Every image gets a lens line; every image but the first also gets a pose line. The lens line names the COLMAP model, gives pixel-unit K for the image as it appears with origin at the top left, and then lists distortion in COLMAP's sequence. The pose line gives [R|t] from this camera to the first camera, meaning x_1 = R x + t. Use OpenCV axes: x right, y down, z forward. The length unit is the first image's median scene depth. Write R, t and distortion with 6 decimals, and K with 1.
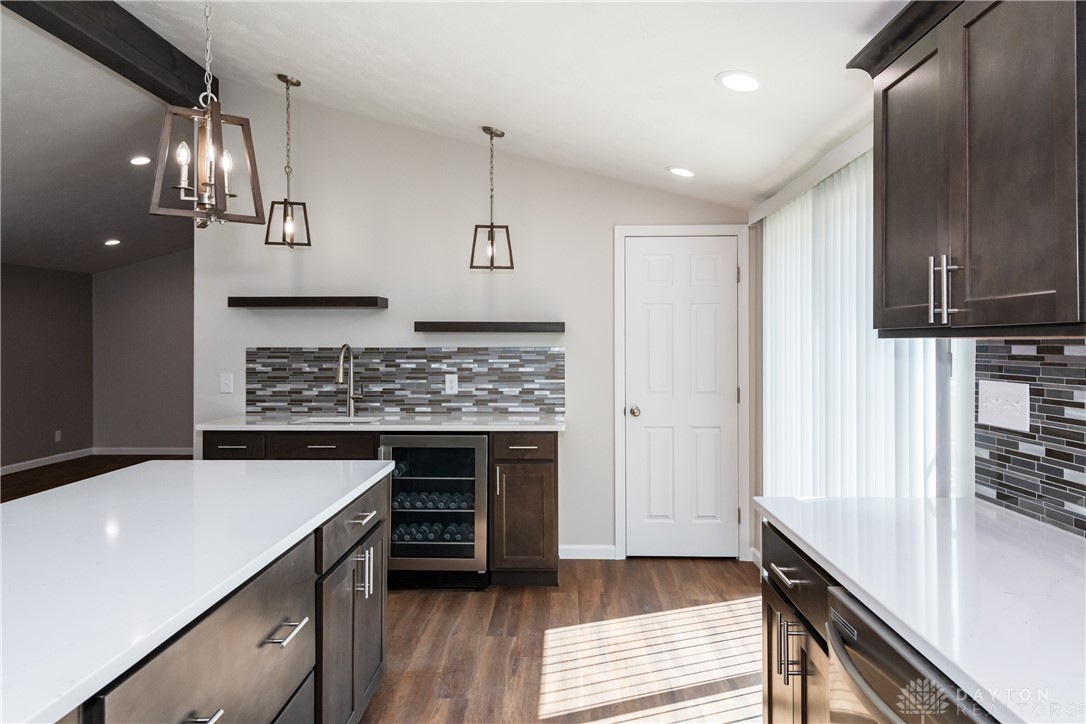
lens RADIAL K [[662.3, 0, 550.3], [0, 662.3, 348.8], [0, 0, 1]] dist [0.037186, -0.015972]
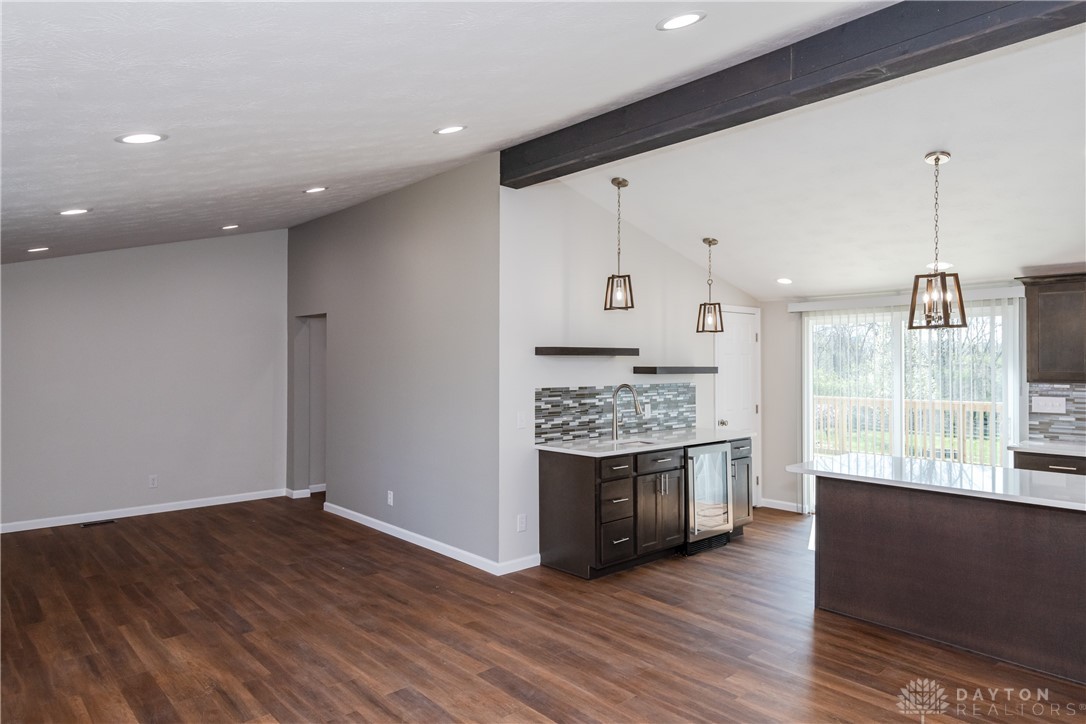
lens RADIAL K [[662.3, 0, 546.7], [0, 662.3, 364.0], [0, 0, 1]] dist [0.037186, -0.015972]
pose [[0.734282, -0.001024, 0.678844, -1.232138], [0.005493, 0.999975, -0.004433, -0.039277], [-0.678823, 0.006984, 0.734269, 0.133897]]
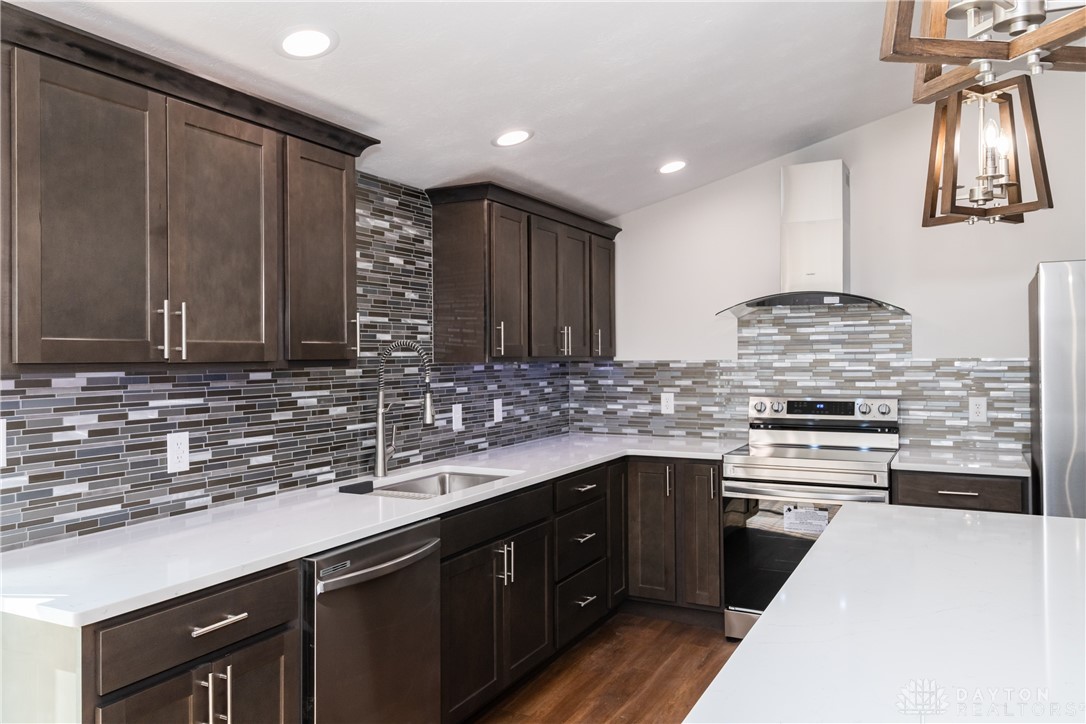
lens RADIAL K [[798.6, 0, 520.8], [0, 798.6, 354.8], [0, 0, 1]] dist [0.027087, -0.005618]
pose [[-0.892721, 0.009498, 0.450509, -0.206149], [0.011540, 0.999932, 0.001784, -0.014459], [-0.450461, 0.006792, -0.892770, 0.685397]]
